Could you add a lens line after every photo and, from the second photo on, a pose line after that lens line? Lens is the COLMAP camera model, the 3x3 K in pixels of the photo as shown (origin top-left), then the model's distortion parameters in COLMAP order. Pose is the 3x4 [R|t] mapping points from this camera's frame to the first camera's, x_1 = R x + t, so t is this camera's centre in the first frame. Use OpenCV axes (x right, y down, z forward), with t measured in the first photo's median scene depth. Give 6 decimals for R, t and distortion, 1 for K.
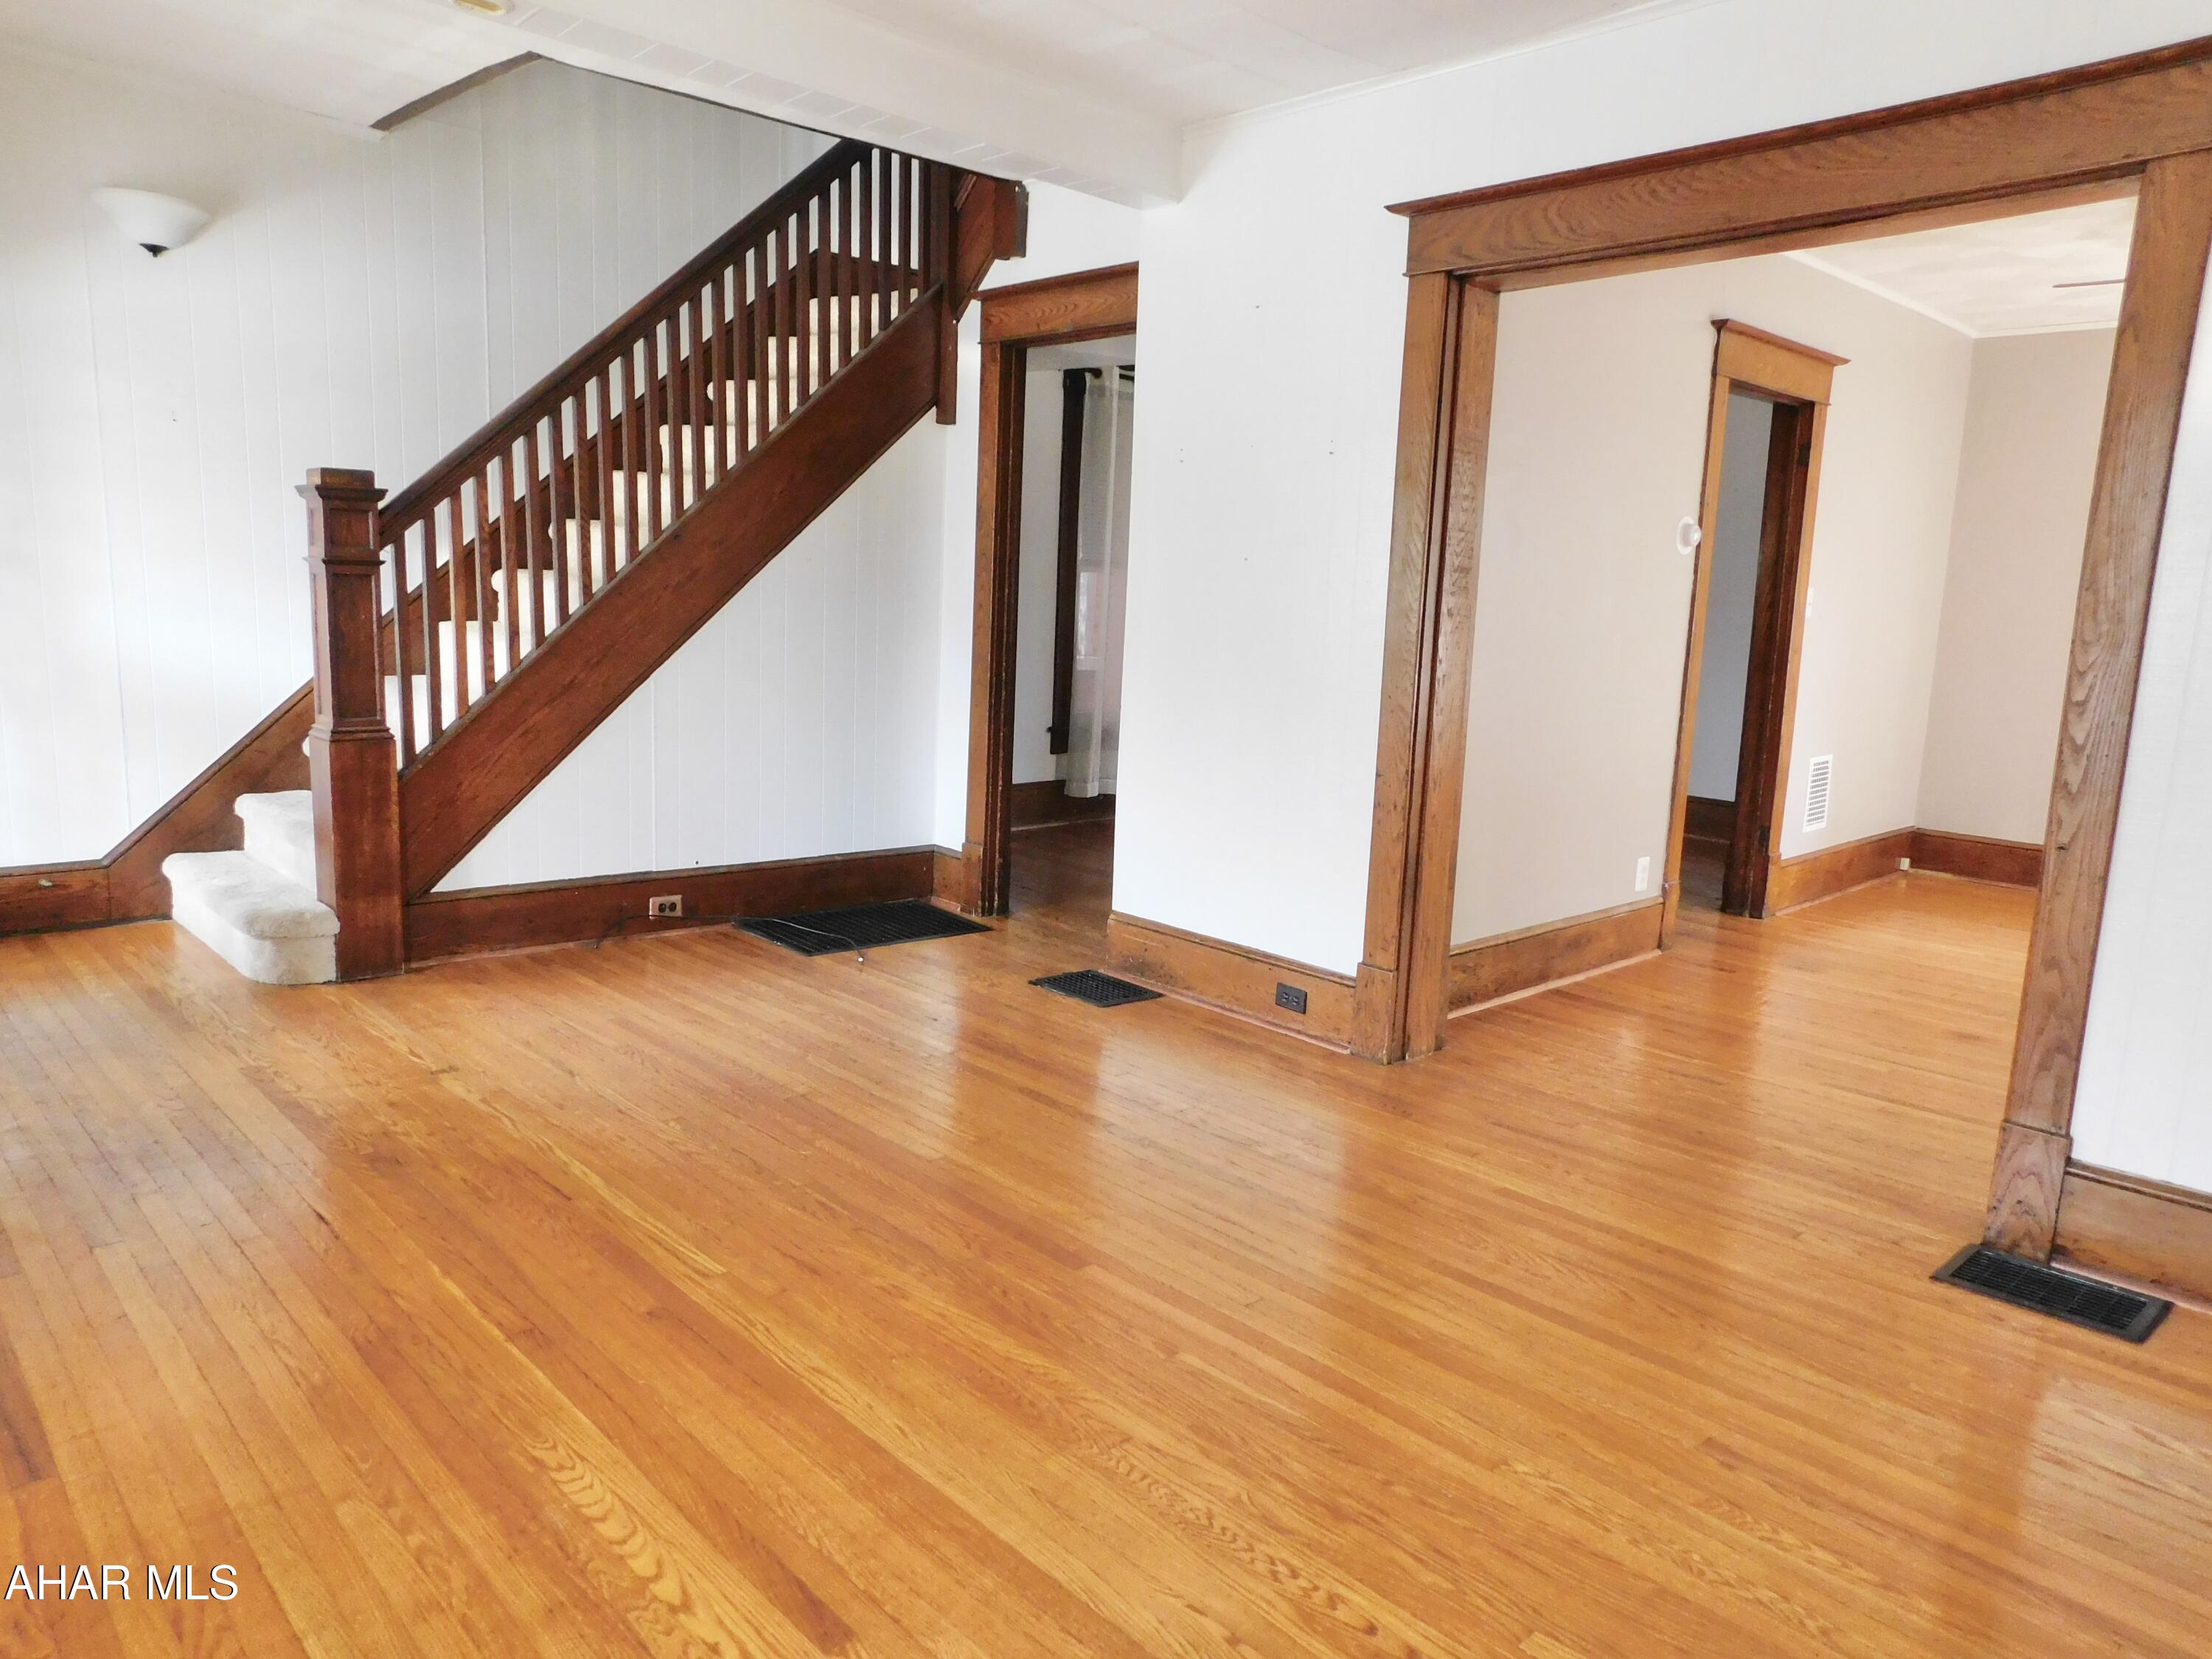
lens RADIAL K [[1477.7, 0, 1106.0], [0, 1477.7, 829.5], [0, 0, 1]] dist [-0.007156, -0.000361]
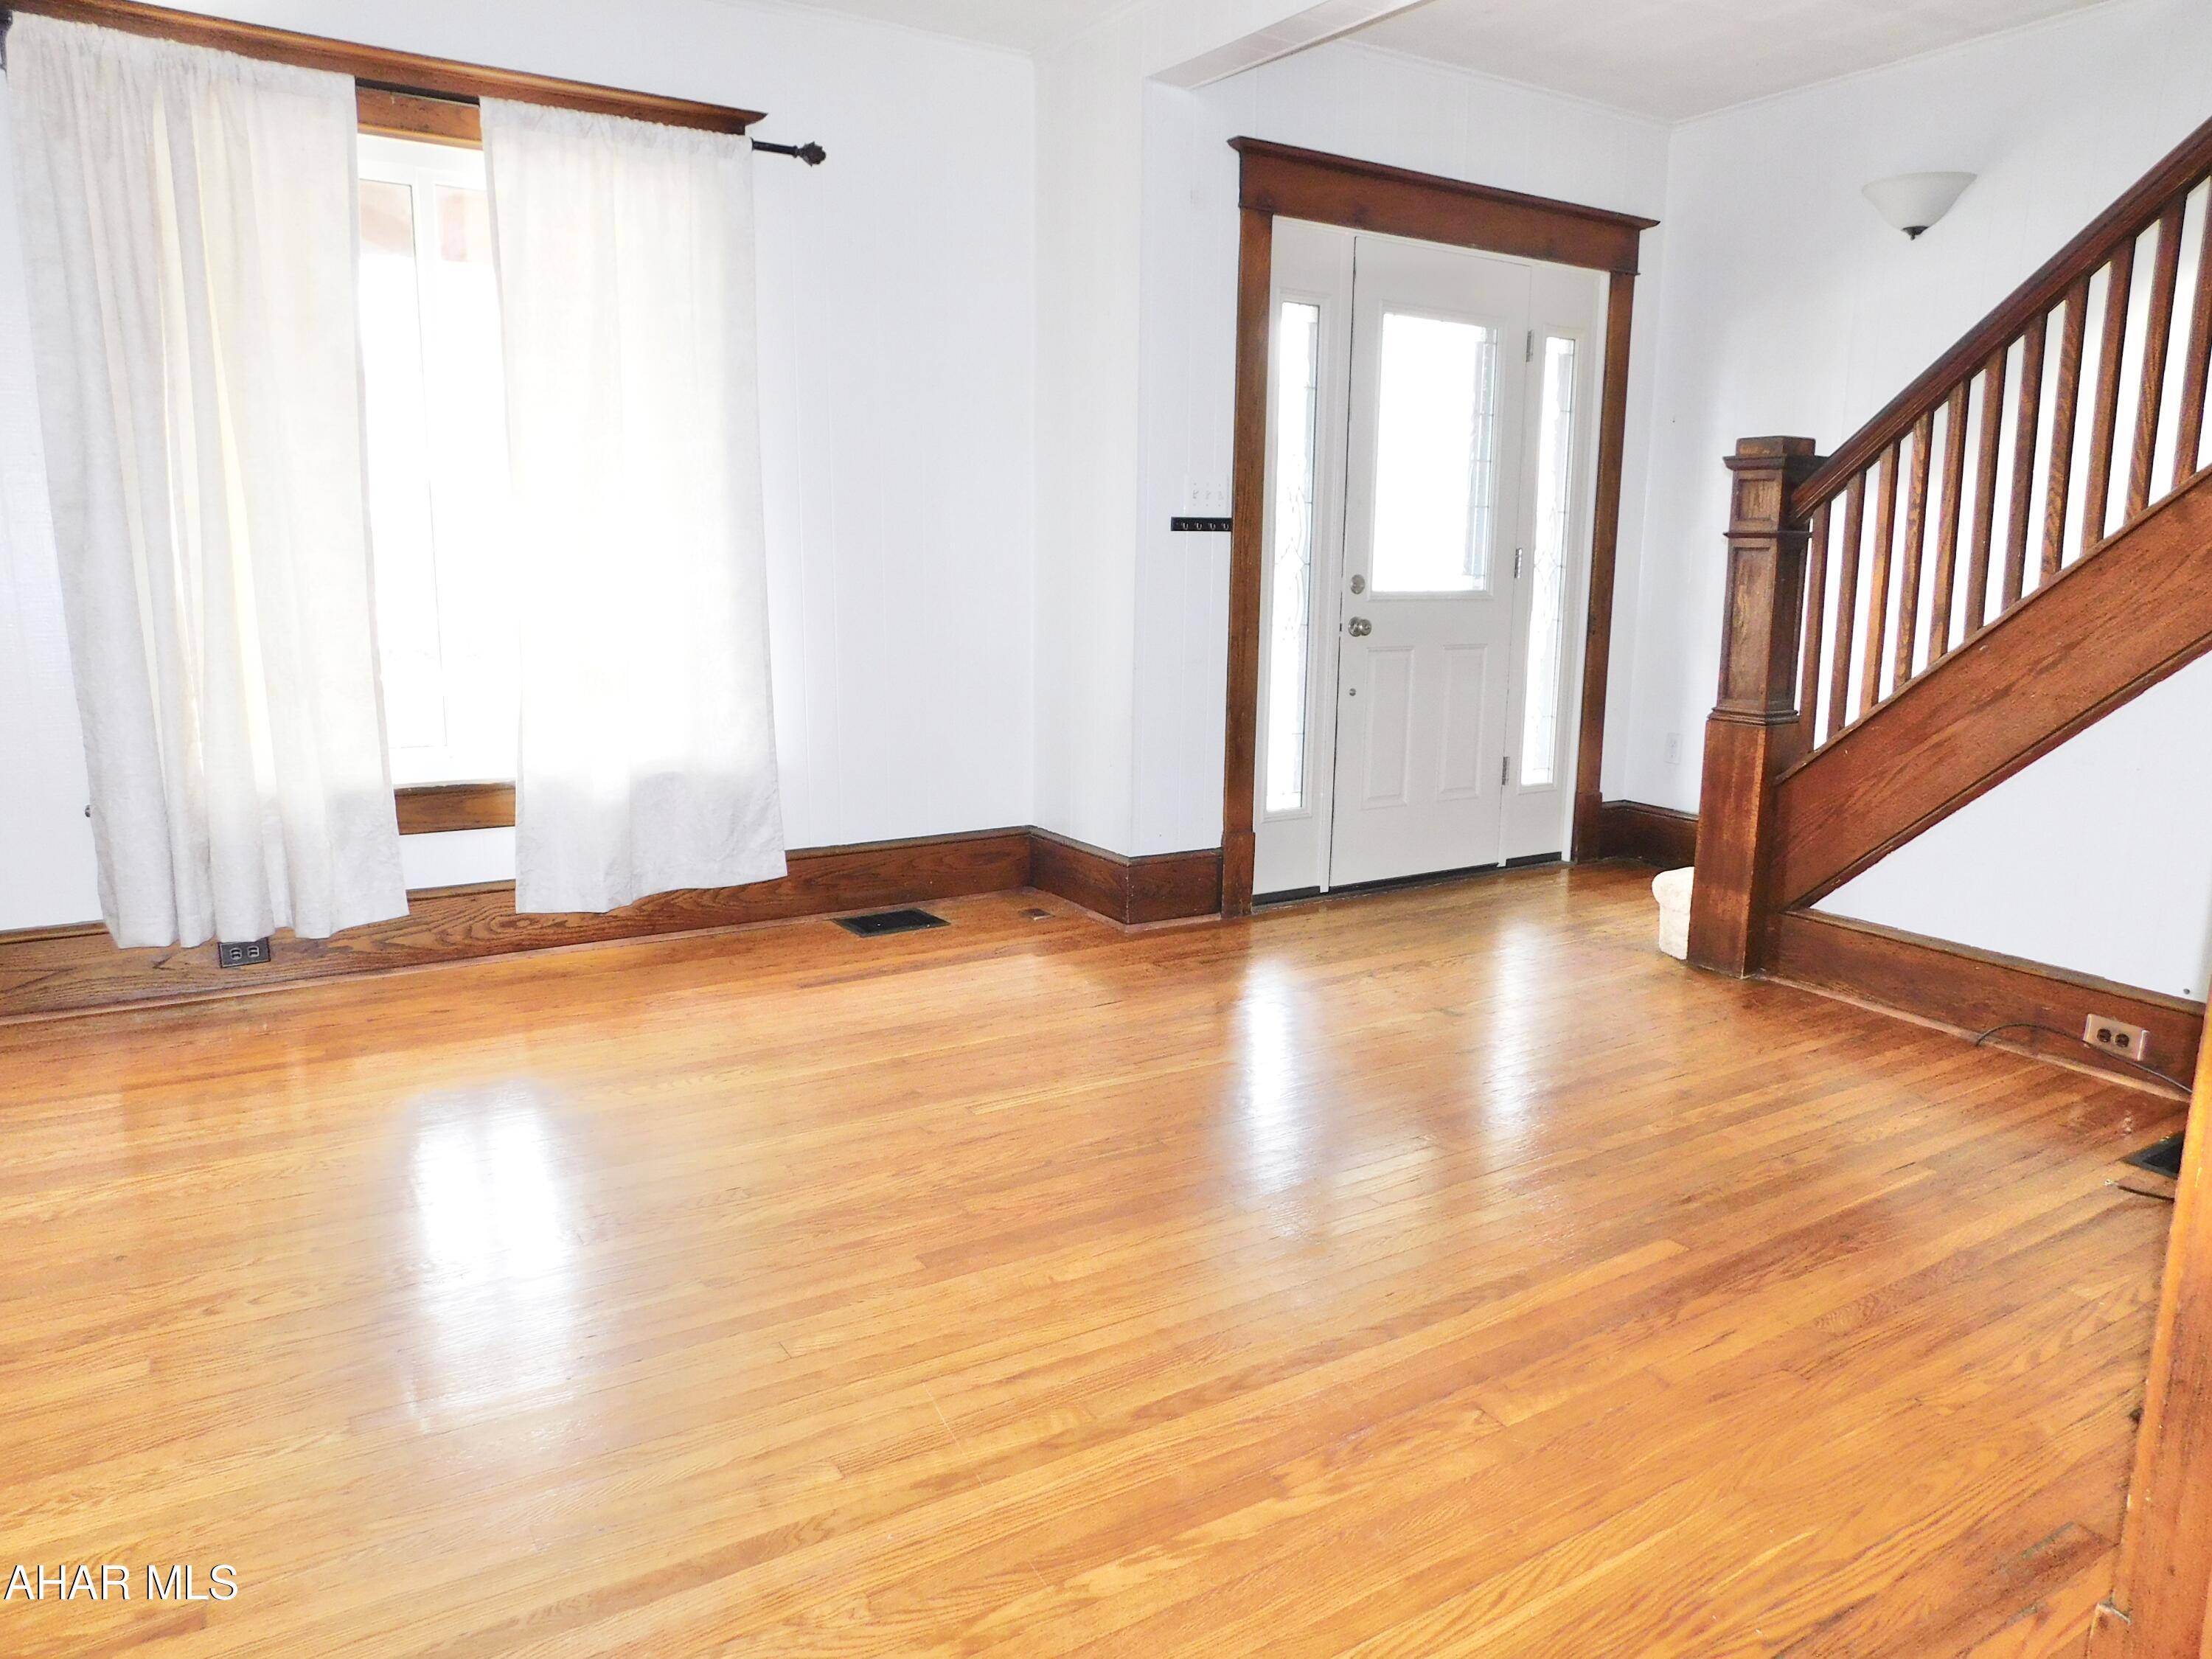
lens RADIAL K [[1481.8, 0, 1106.0], [0, 1481.8, 829.5], [0, 0, 1]] dist [0.006864, 0.007020]
pose [[-0.172674, 0.146262, -0.974059, 0.492180], [-0.188472, 0.965735, 0.178423, -0.084427], [0.966779, 0.214392, -0.139191, 0.719182]]
